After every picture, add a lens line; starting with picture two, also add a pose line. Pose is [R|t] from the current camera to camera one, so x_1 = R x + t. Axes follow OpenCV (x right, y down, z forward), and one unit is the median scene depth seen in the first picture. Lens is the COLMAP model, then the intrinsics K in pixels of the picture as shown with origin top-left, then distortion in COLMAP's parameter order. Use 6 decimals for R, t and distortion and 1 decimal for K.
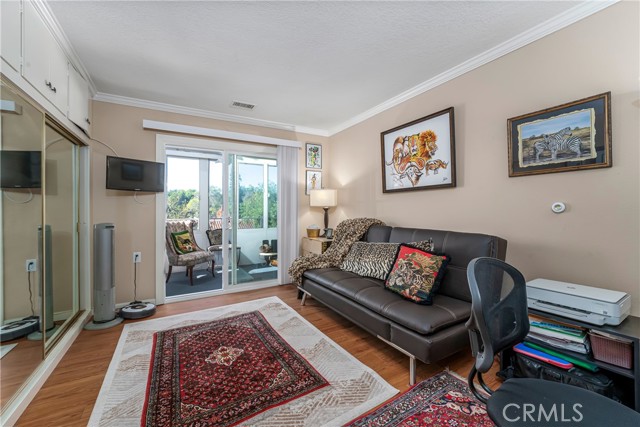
lens RADIAL K [[260.9, 0, 316.8], [0, 260.9, 208.0], [0, 0, 1]] dist [-0.008289, 0.000343]
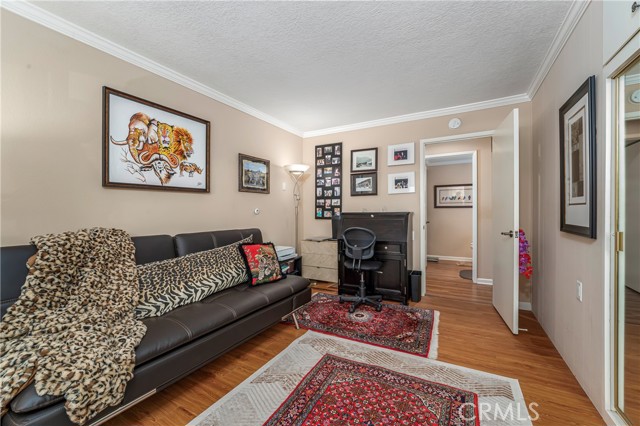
lens RADIAL K [[261.7, 0, 318.2], [0, 261.7, 213.3], [0, 0, 1]] dist [-0.011315, 0.000125]
pose [[-0.509974, -0.001993, 0.860188, -0.663266], [0.000011, 0.999997, 0.002323, 0.007063], [-0.860190, 0.001195, -0.509972, 1.111014]]
